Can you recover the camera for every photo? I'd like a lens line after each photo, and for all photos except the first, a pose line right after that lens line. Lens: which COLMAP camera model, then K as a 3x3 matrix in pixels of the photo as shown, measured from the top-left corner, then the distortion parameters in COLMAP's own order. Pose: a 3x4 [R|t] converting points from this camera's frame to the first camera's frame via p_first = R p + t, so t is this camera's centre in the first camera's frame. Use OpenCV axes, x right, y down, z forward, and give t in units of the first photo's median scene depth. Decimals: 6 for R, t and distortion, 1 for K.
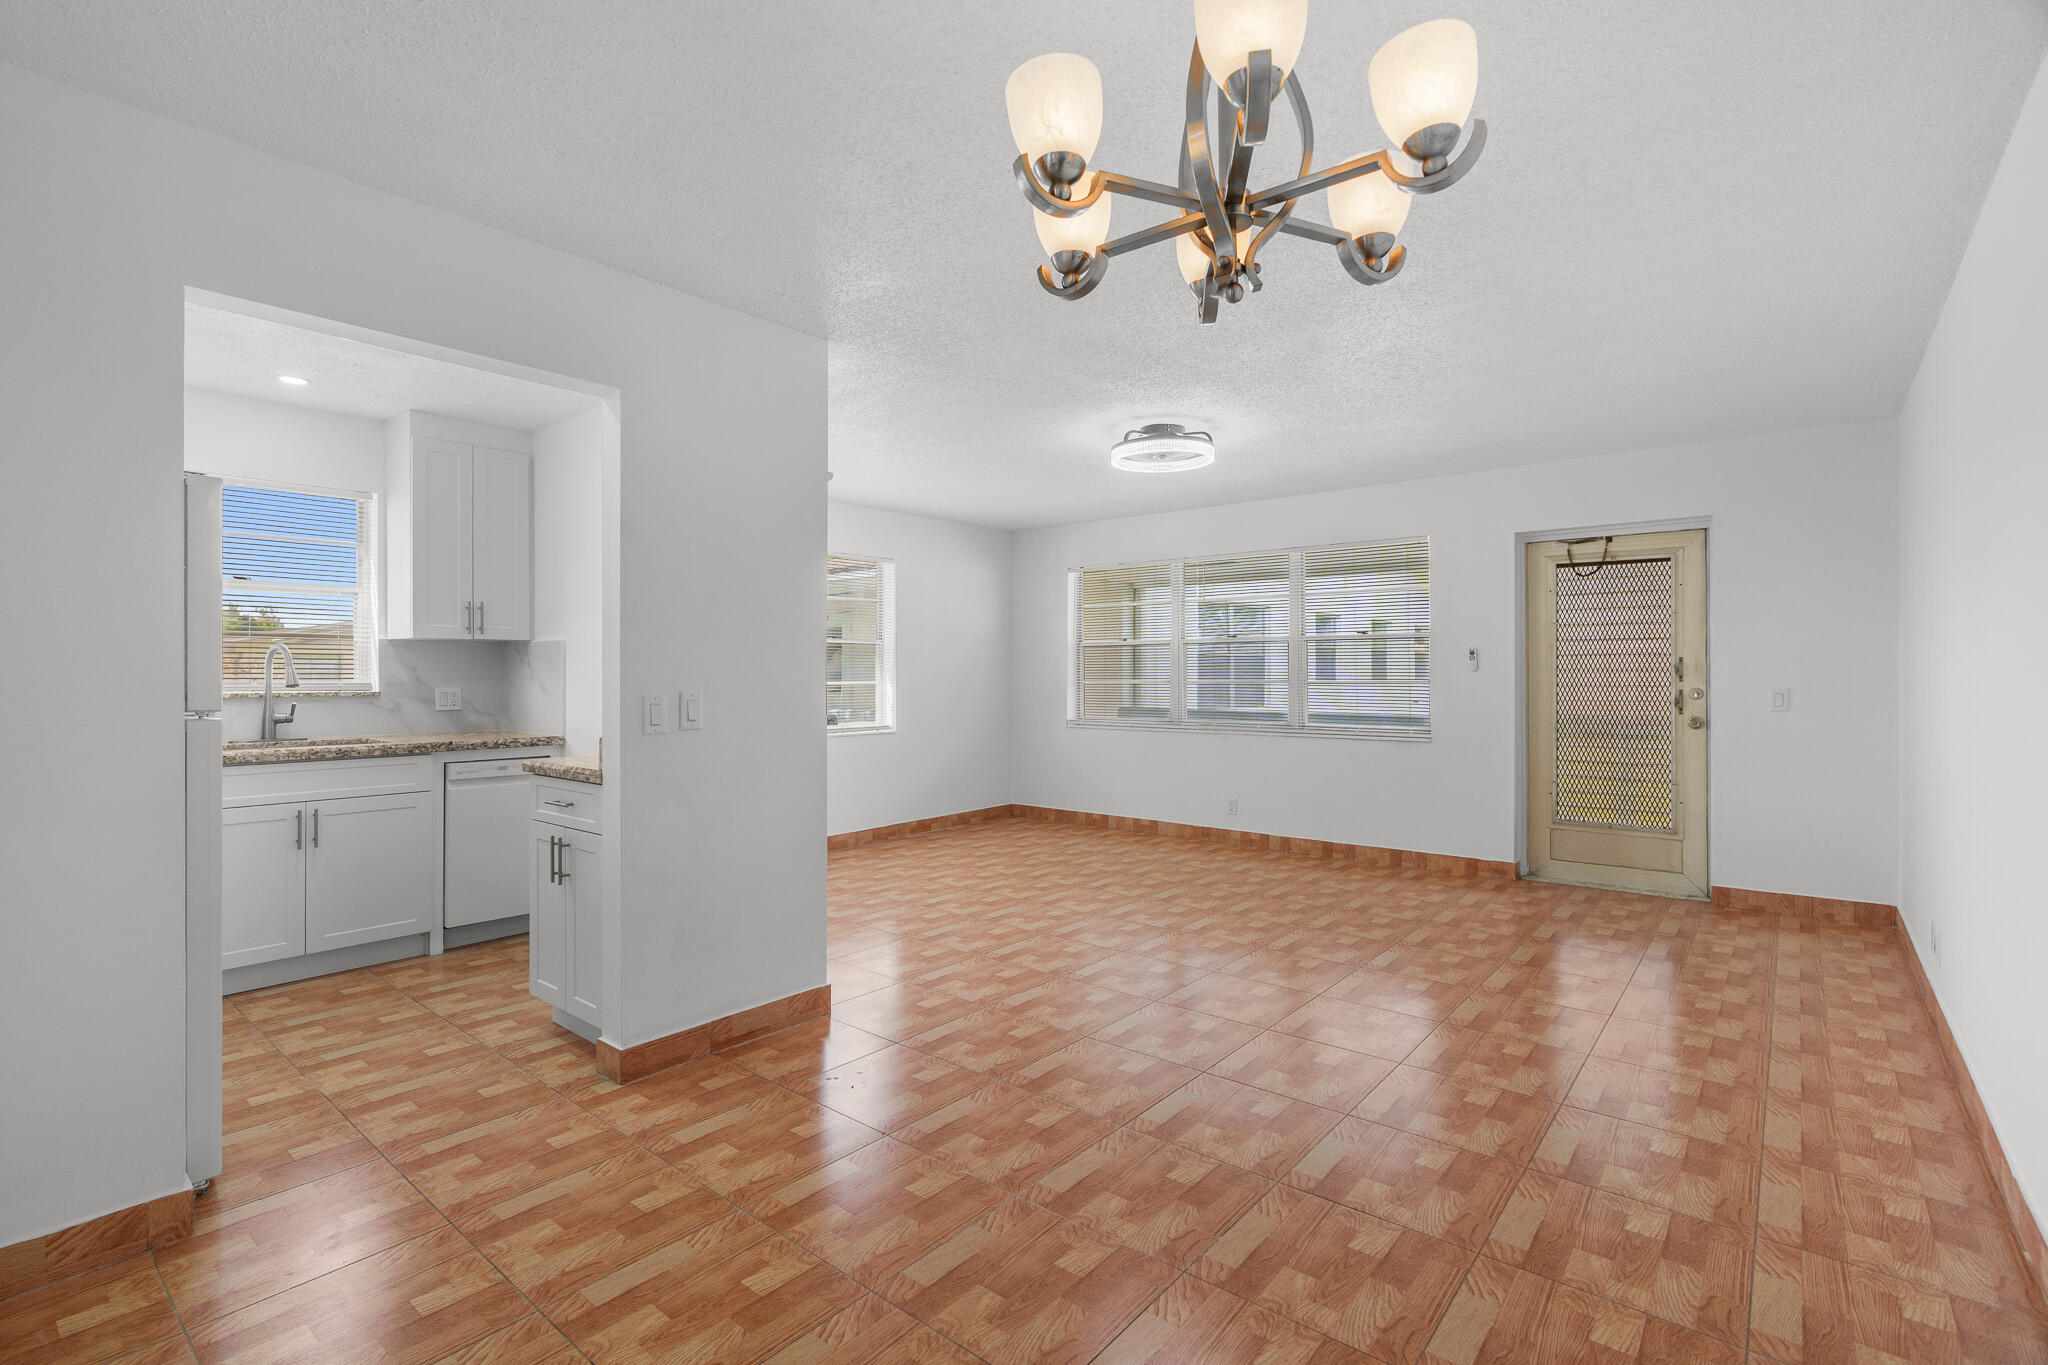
lens RADIAL K [[924.7, 0, 1022.6], [0, 924.7, 673.1], [0, 0, 1]] dist [-0.009008, 0.002698]
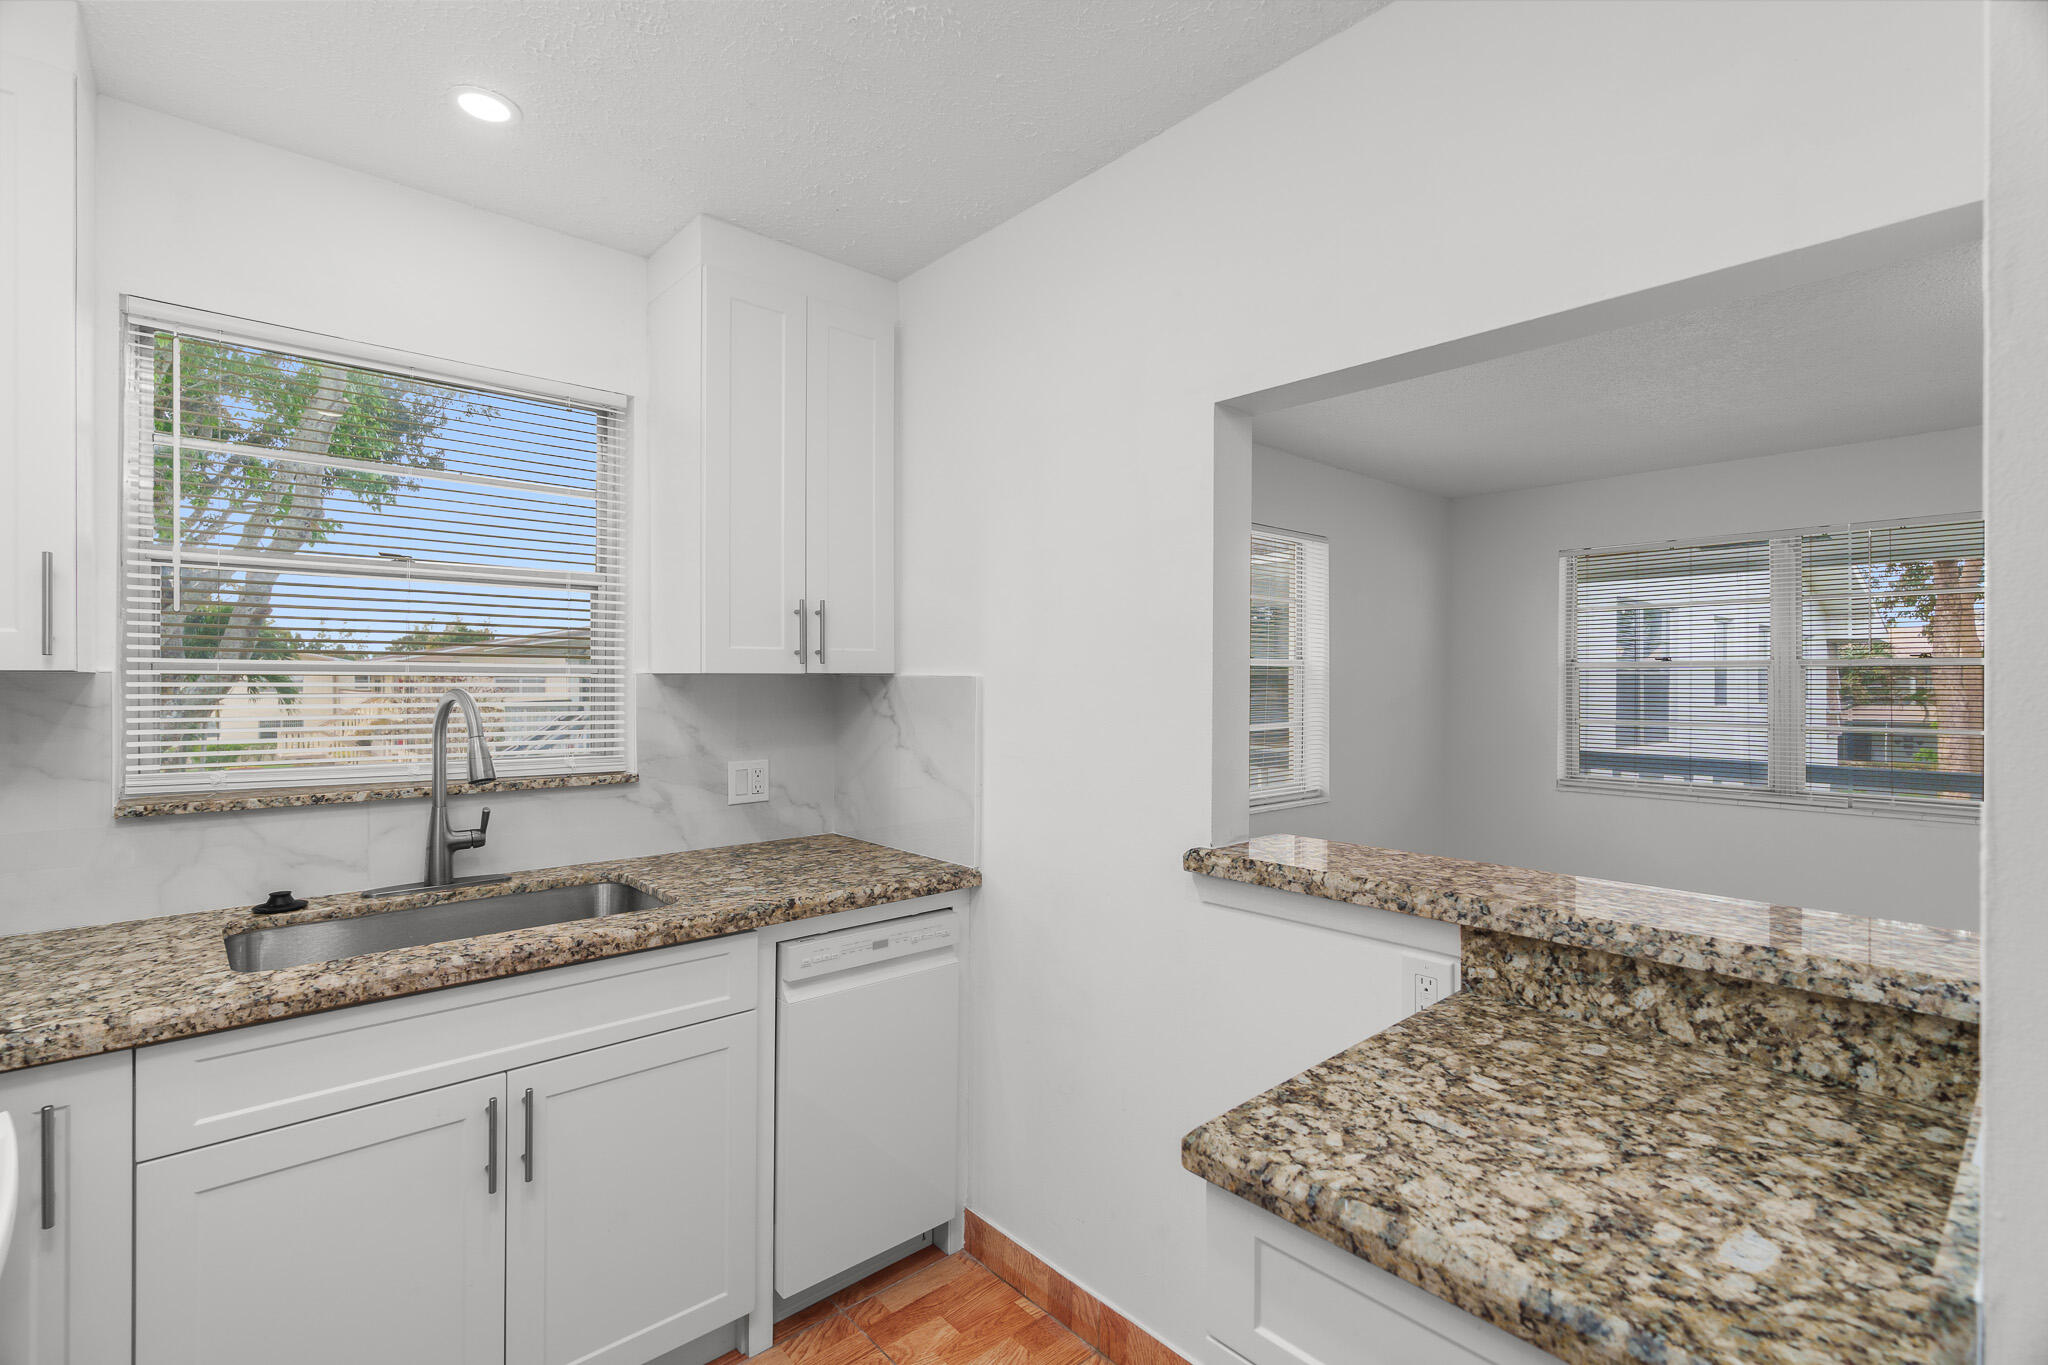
lens RADIAL K [[924.7, 0, 1028.9], [0, 924.7, 675.8], [0, 0, 1]] dist [-0.009008, 0.002698]
pose [[0.988375, 0.001316, -0.152031, -0.335482], [-0.002499, 0.999968, -0.007590, -0.027003], [0.152017, 0.007881, 0.988347, 0.433622]]
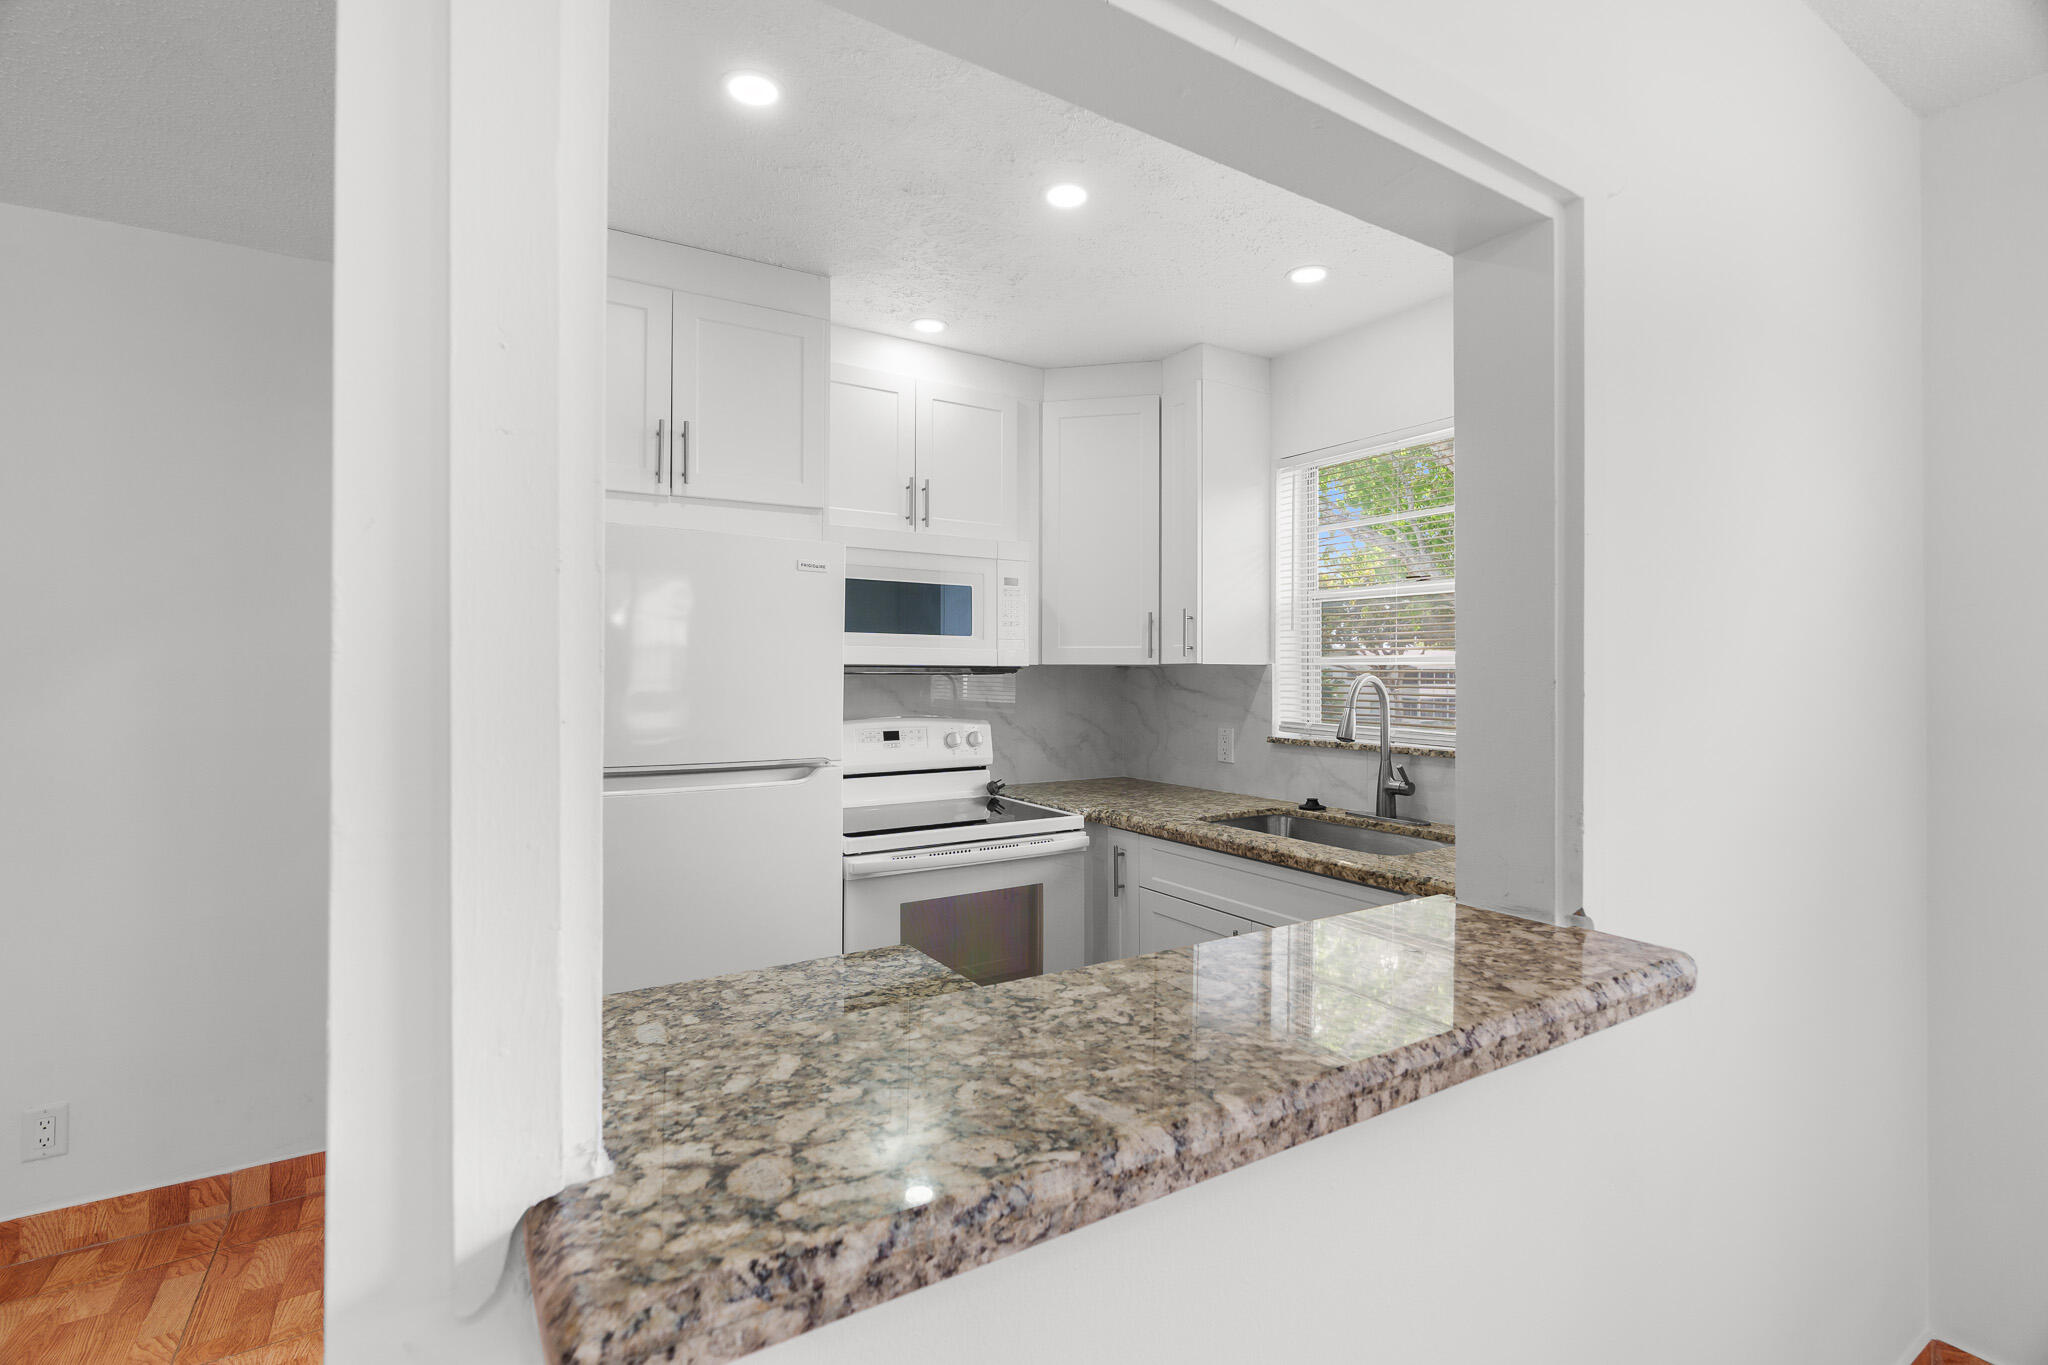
lens RADIAL K [[924.7, 0, 1030.1], [0, 924.7, 668.8], [0, 0, 1]] dist [-0.009008, 0.002698]
pose [[-0.303158, -0.004361, -0.952930, -0.071647], [-0.006178, 0.999978, -0.002611, -0.025351], [0.952920, 0.005095, -0.303178, 0.736283]]
